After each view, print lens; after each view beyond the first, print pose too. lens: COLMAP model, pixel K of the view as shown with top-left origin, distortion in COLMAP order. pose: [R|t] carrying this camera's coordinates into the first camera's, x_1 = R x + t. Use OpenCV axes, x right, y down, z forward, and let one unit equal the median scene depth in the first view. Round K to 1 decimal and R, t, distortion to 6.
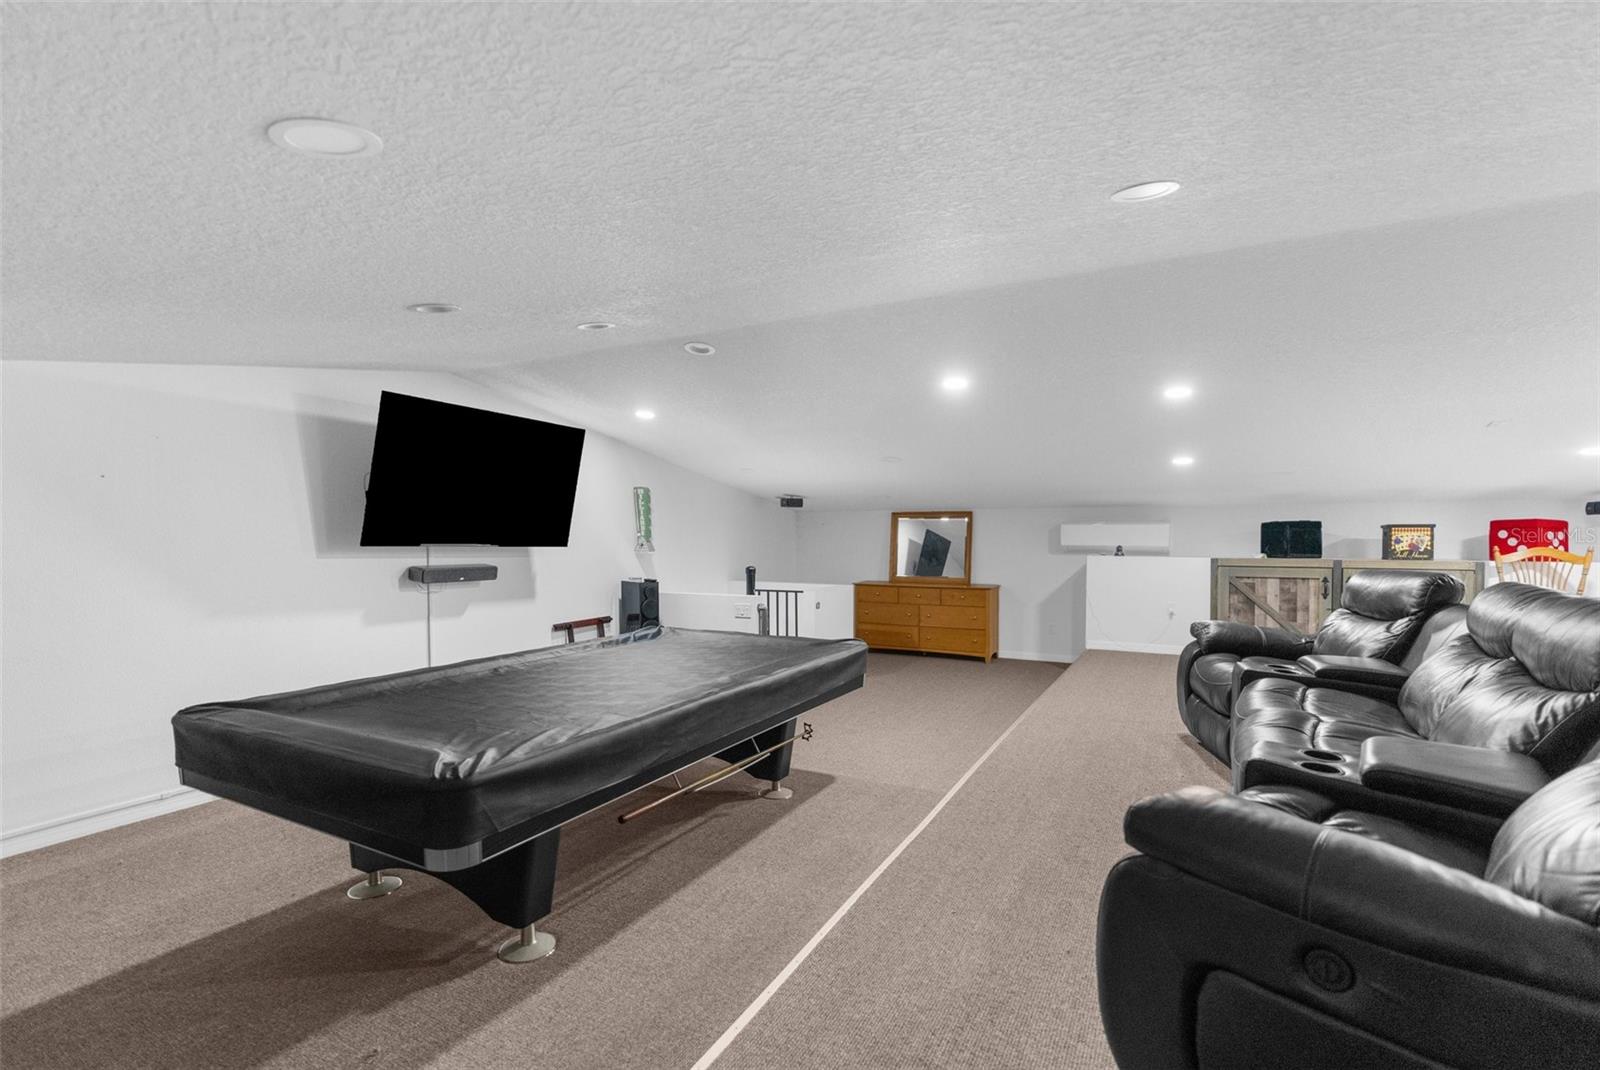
lens RADIAL K [[745.8, 0, 800.0], [0, 745.8, 535.0], [0, 0, 1]] dist [0.002914, 0.001638]
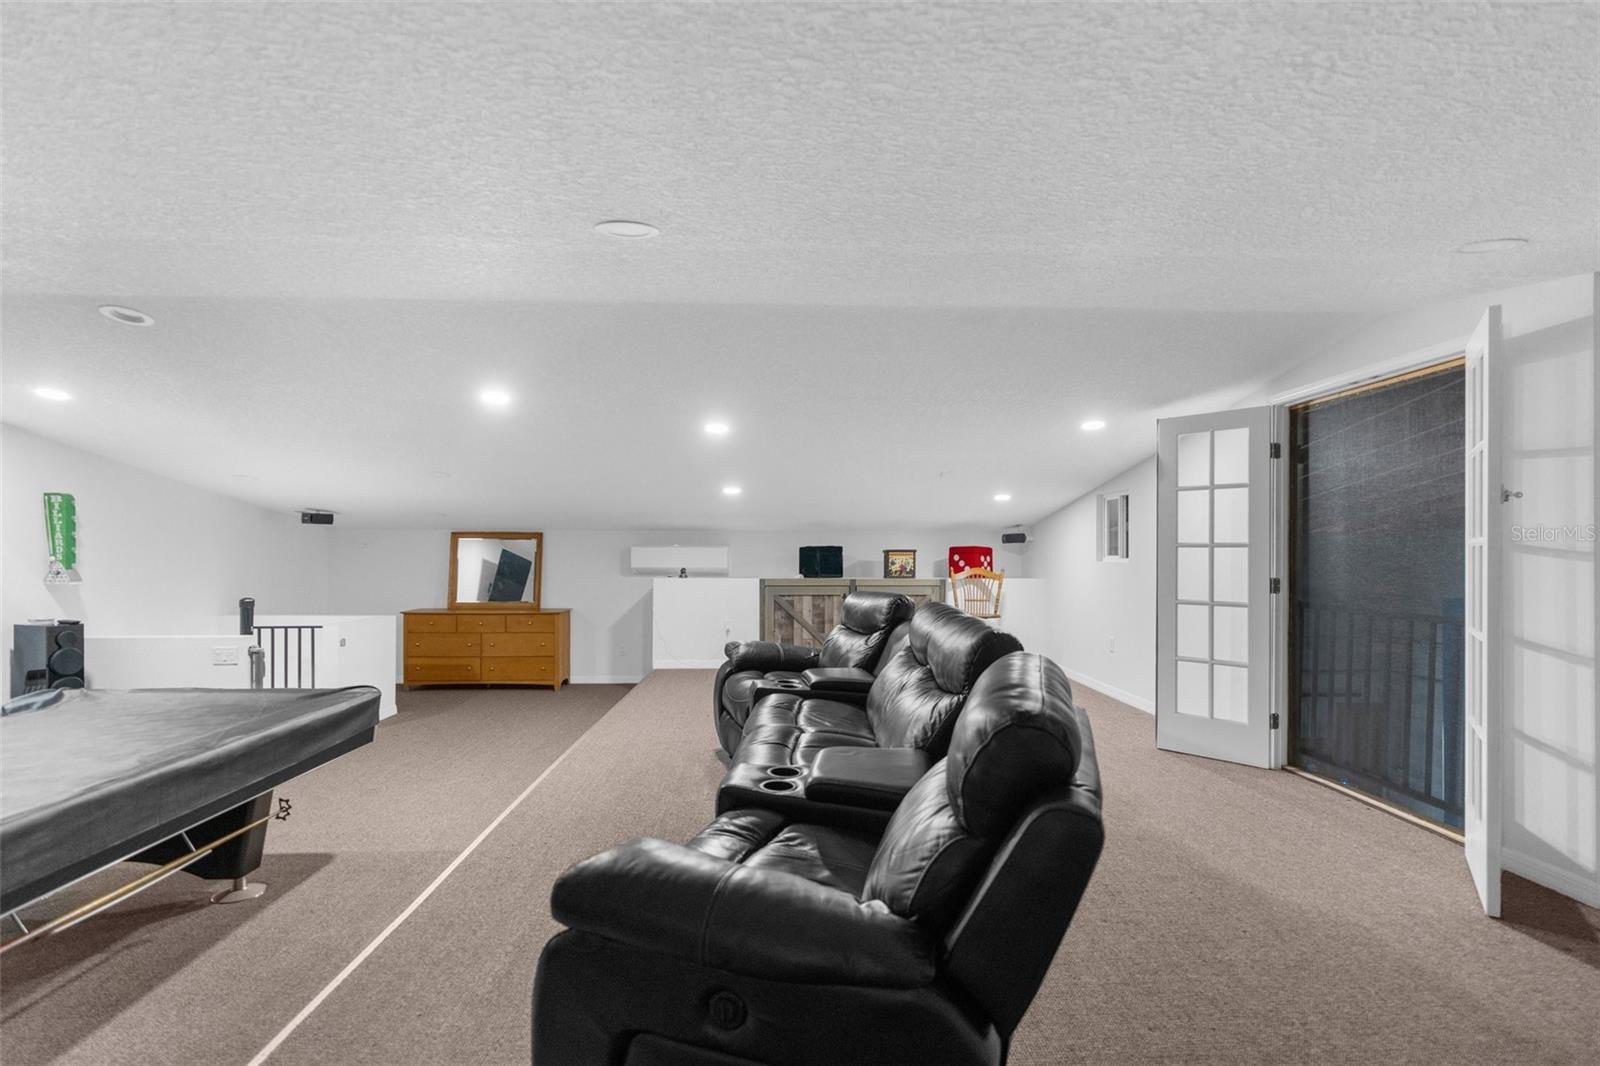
lens RADIAL K [[748.8, 0, 800.0], [0, 748.8, 533.0], [0, 0, 1]] dist [0.002462, 0.001586]
pose [[0.863777, 0.016029, 0.503619, 0.072682], [-0.002620, 0.999623, -0.027323, -0.012531], [-0.503867, 0.022281, 0.863494, 0.012704]]
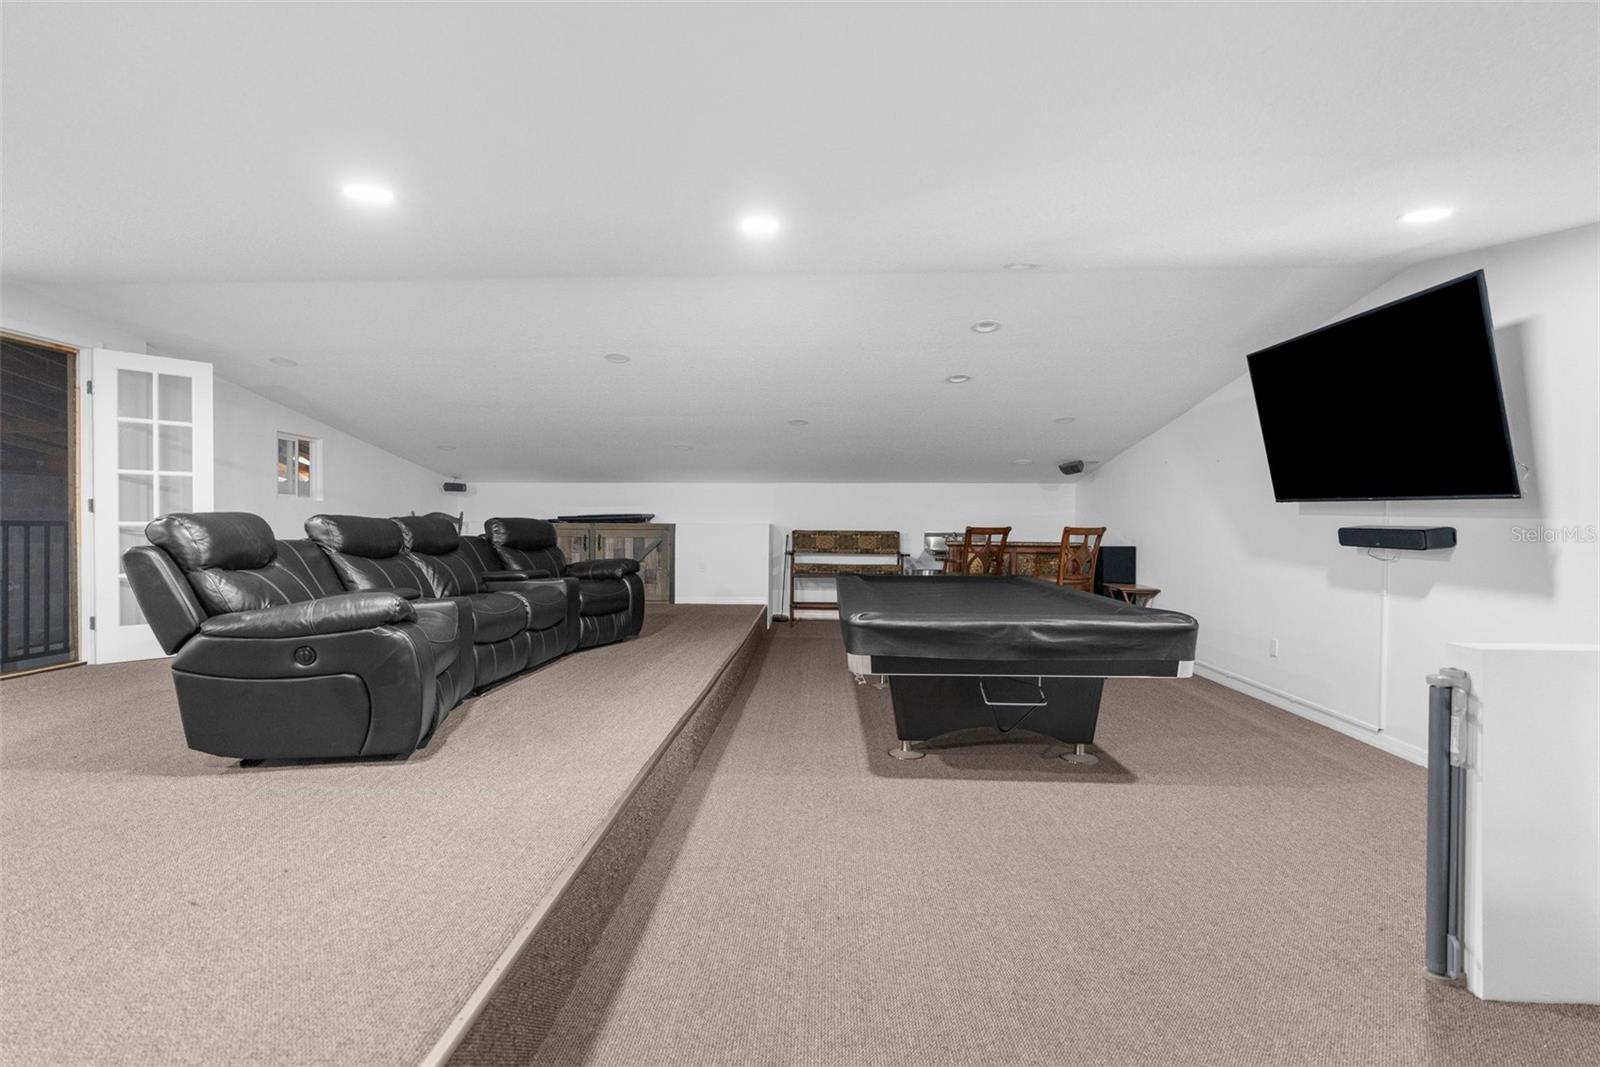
lens RADIAL K [[748.8, 0, 800.0], [0, 748.8, 533.5], [0, 0, 1]] dist [0.002462, 0.001586]
pose [[-0.900754, 0.002145, -0.434324, 0.506228], [-0.004999, 0.999870, 0.015304, 0.049275], [0.434301, 0.015956, -0.900627, 1.794448]]
